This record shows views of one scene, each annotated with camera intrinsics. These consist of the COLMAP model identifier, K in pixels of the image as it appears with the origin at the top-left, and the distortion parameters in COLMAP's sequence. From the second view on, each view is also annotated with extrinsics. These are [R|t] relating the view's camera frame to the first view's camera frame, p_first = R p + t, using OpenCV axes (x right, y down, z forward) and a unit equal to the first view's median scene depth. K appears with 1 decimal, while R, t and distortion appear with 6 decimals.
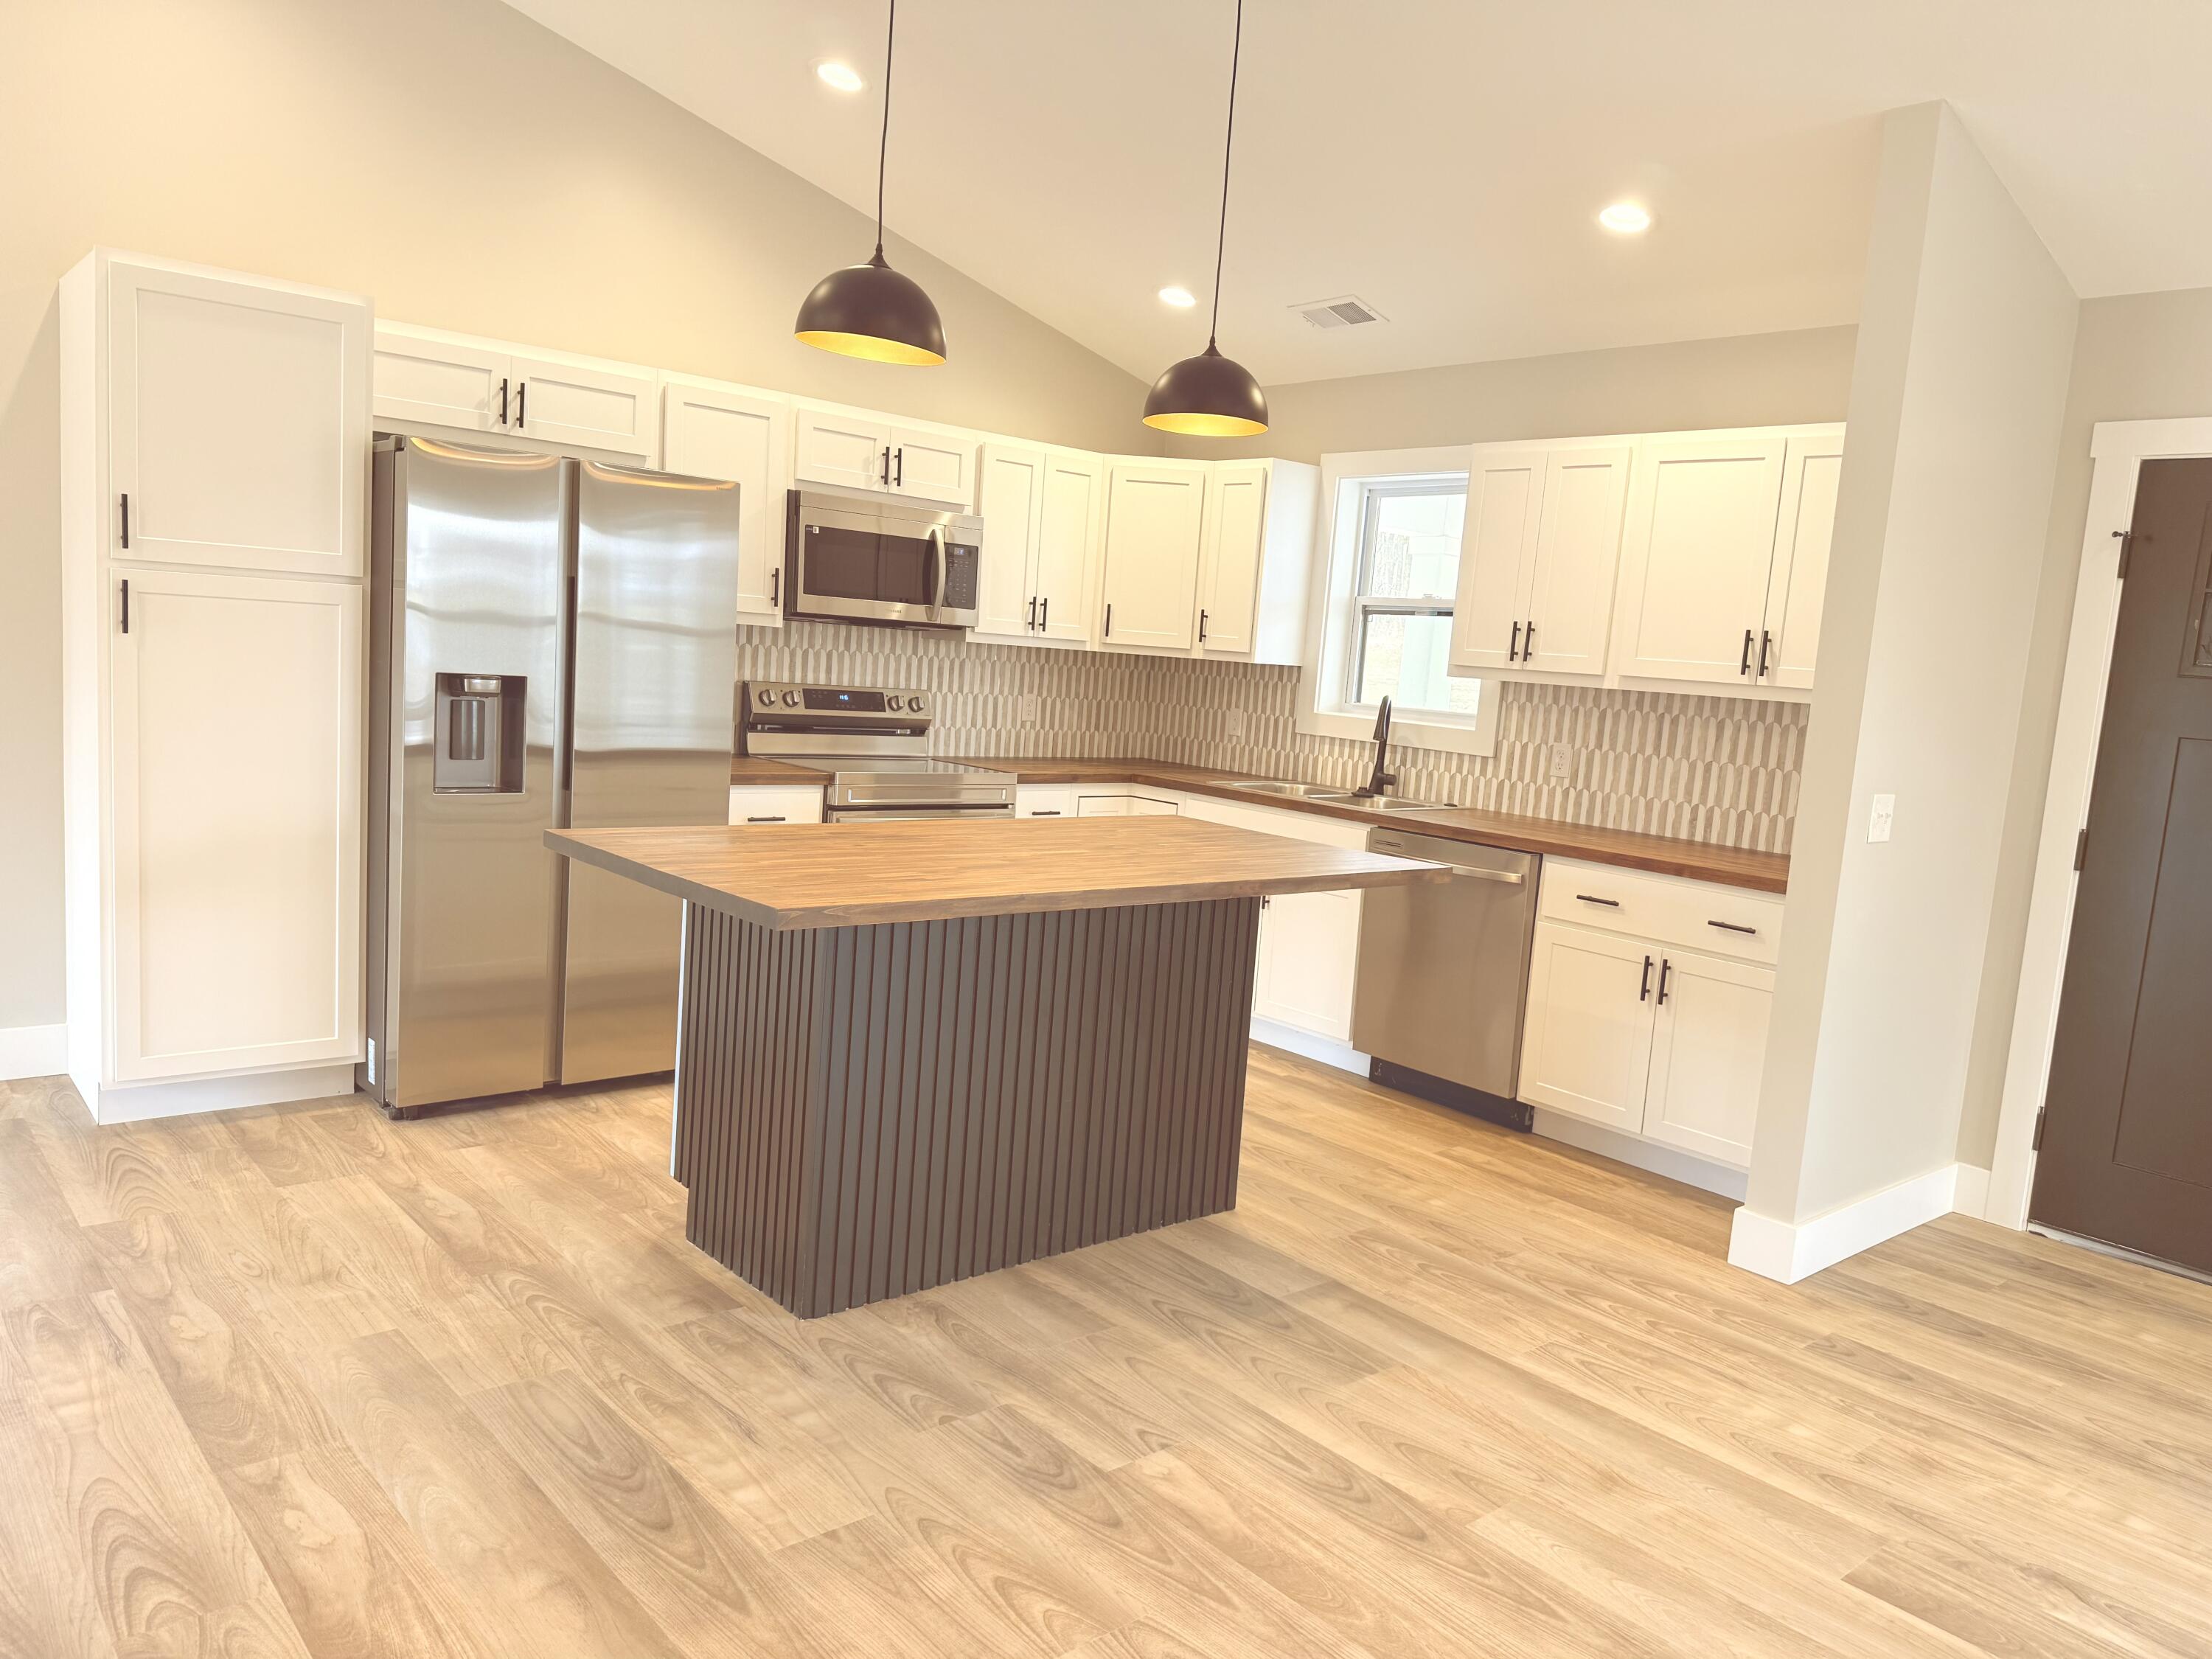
lens RADIAL K [[1545.8, 0, 1106.0], [0, 1545.8, 829.5], [0, 0, 1]] dist [0.000474, -0.009694]
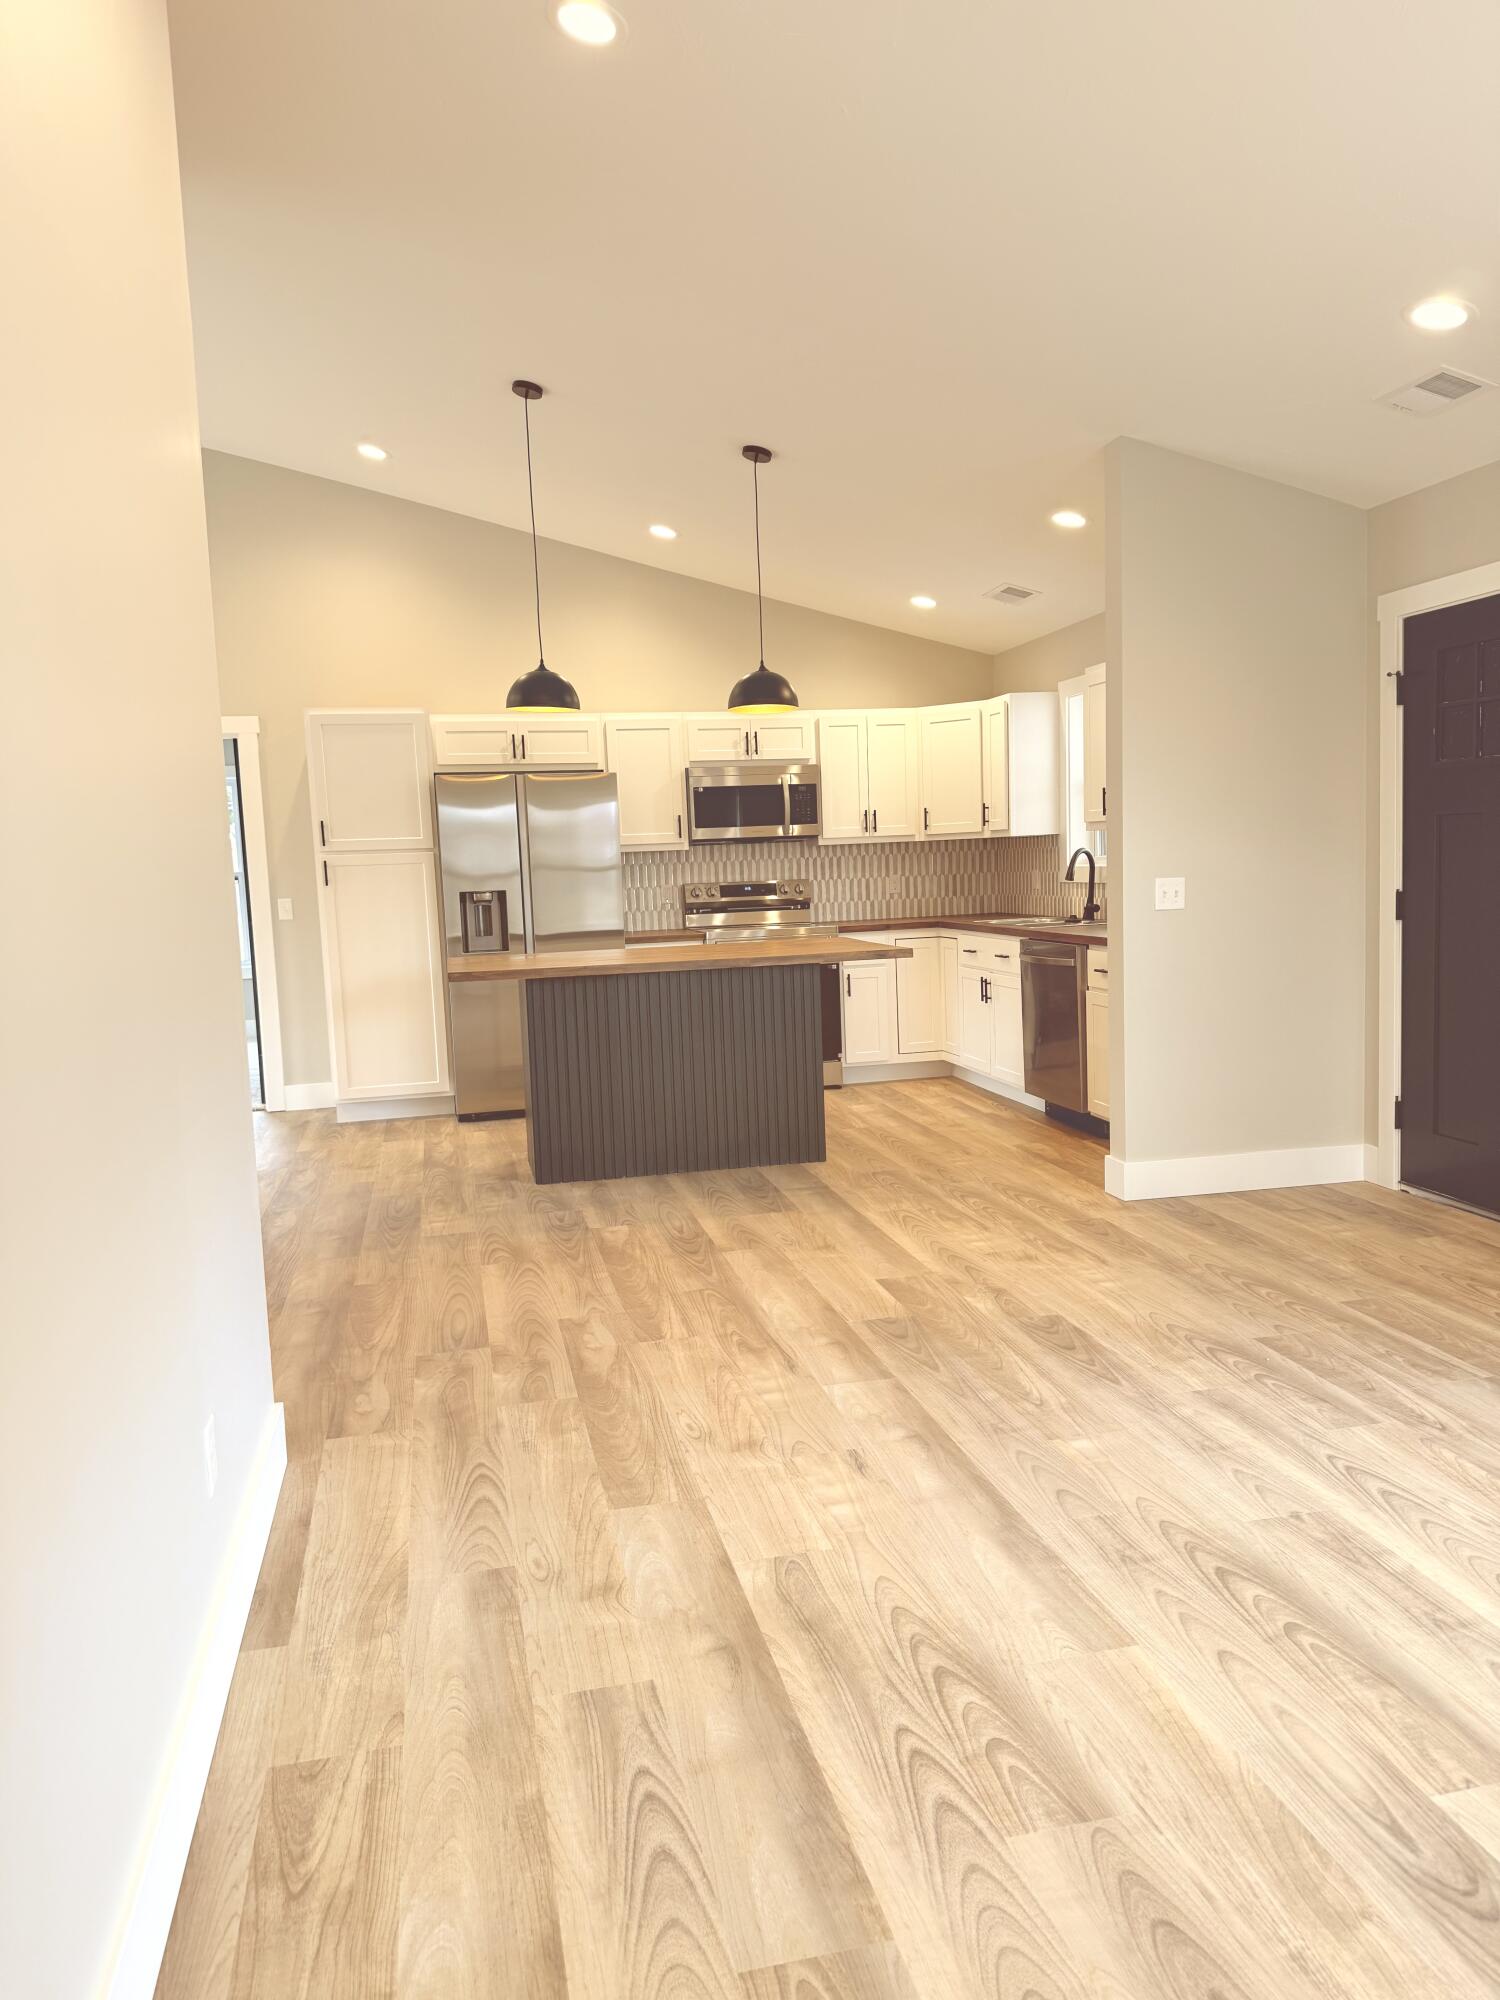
lens RADIAL K [[1408.3, 0, 750.0], [0, 1408.3, 1000.0], [0, 0, 1]] dist [0.095875, -0.154549]
pose [[0.873377, -0.059403, -0.483408, 0.754010], [0.047550, 0.998192, -0.036754, 0.119256], [0.484717, 0.009114, 0.874623, -0.393738]]
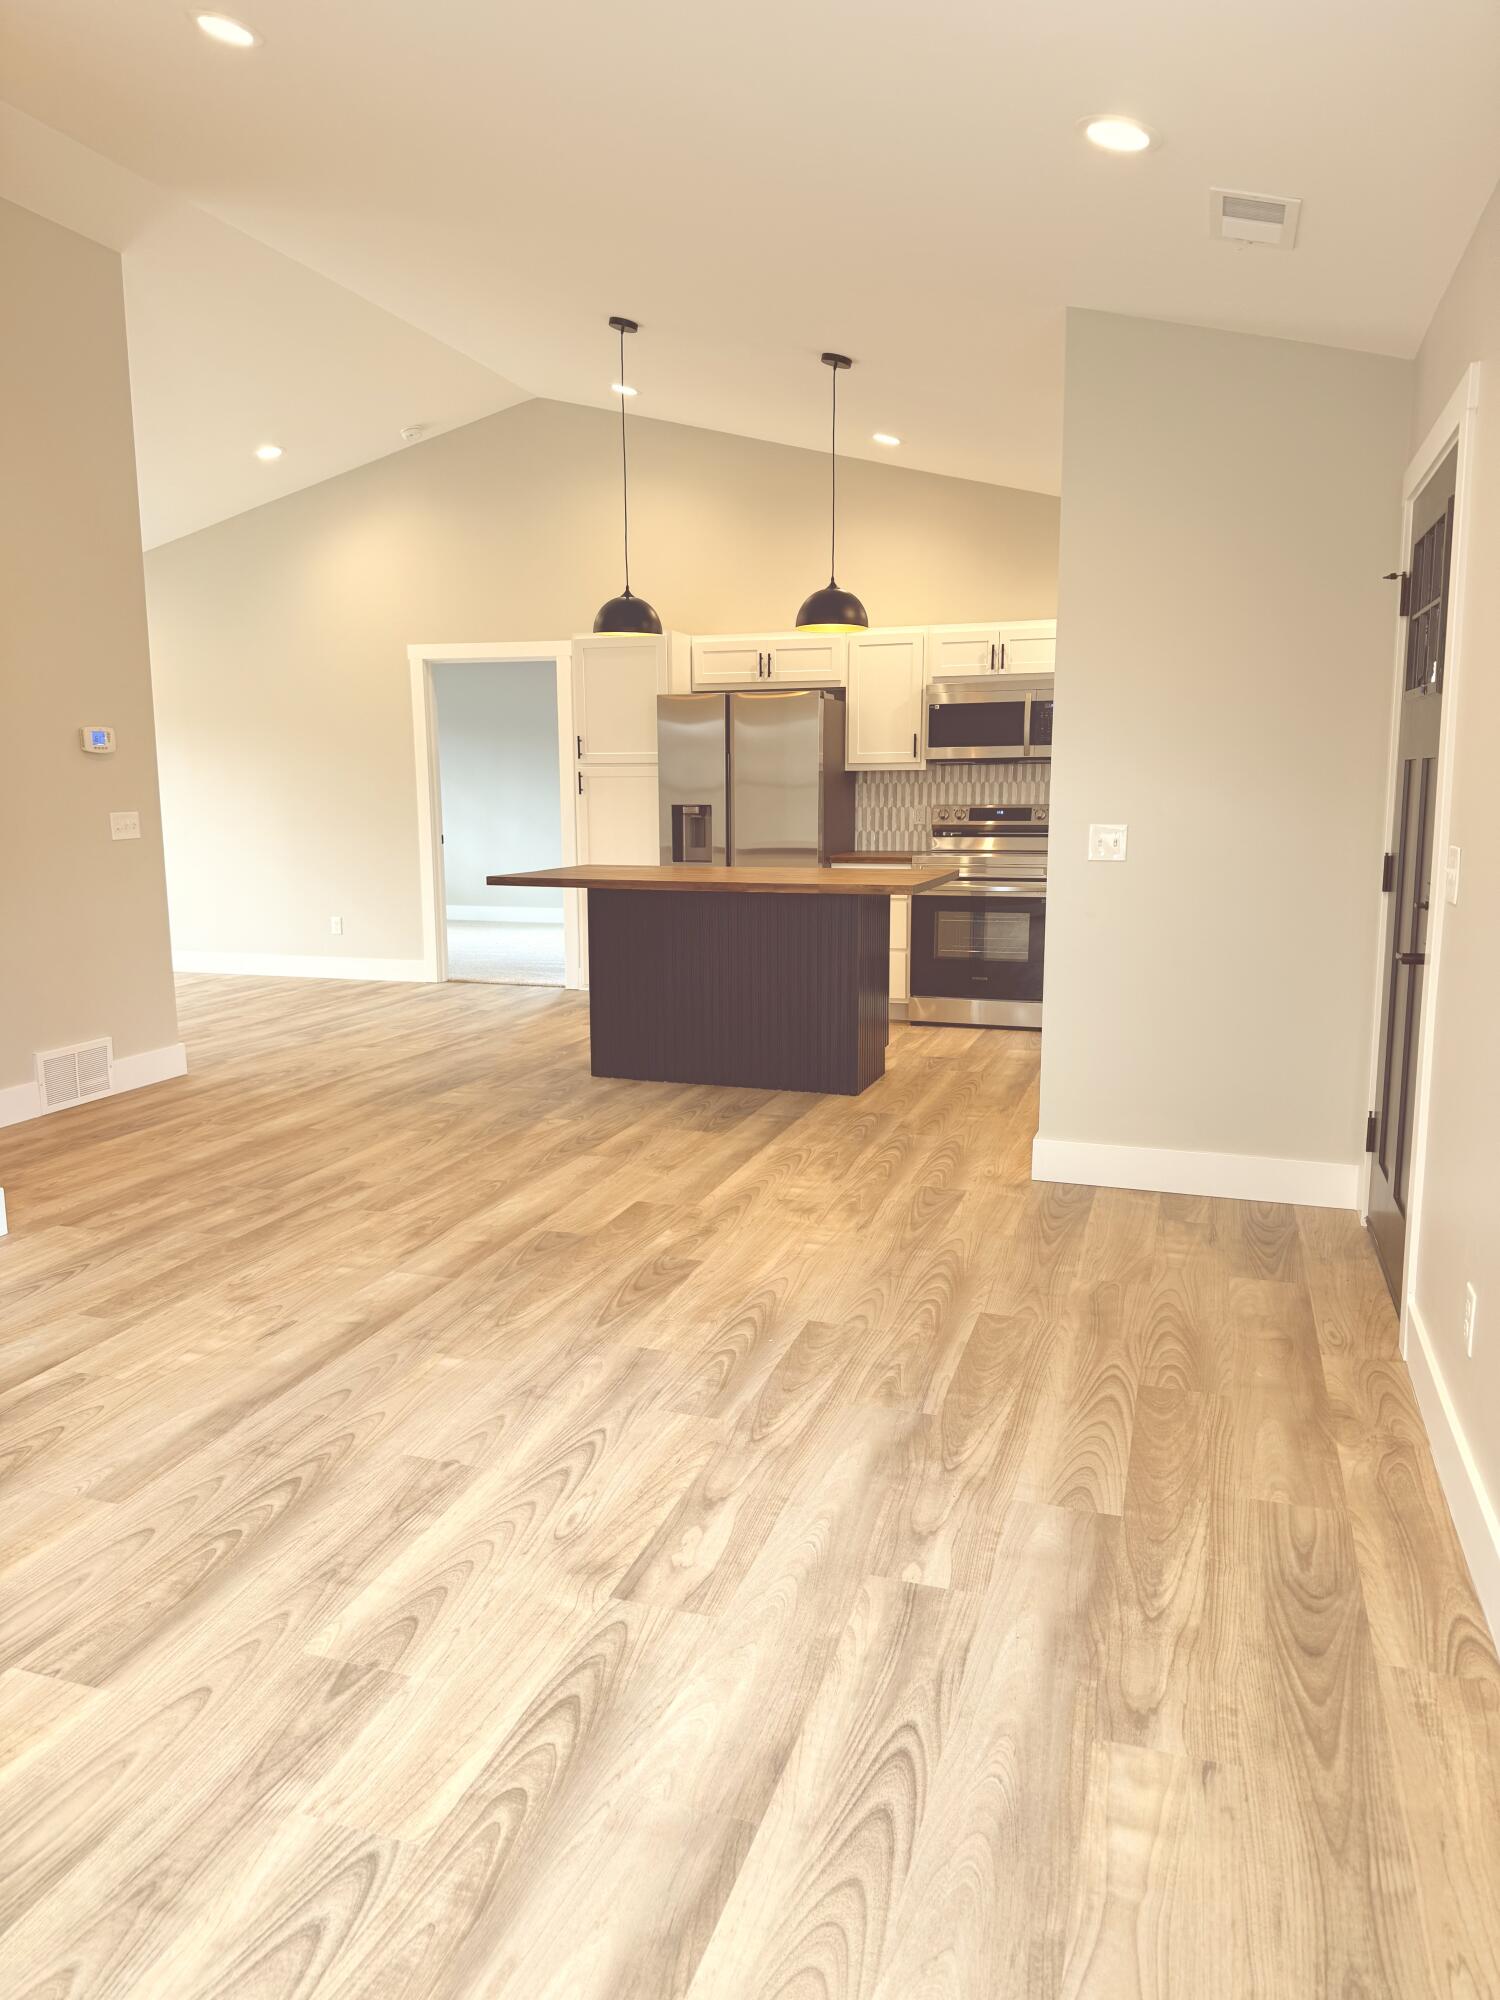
lens RADIAL K [[1408.3, 0, 750.0], [0, 1408.3, 1000.0], [0, 0, 1]] dist [0.095875, -0.154549]
pose [[0.504235, 0.055609, -0.861774, 1.308529], [-0.055215, 0.997959, 0.032090, 0.098017], [0.861799, 0.031402, 0.506276, 0.115851]]
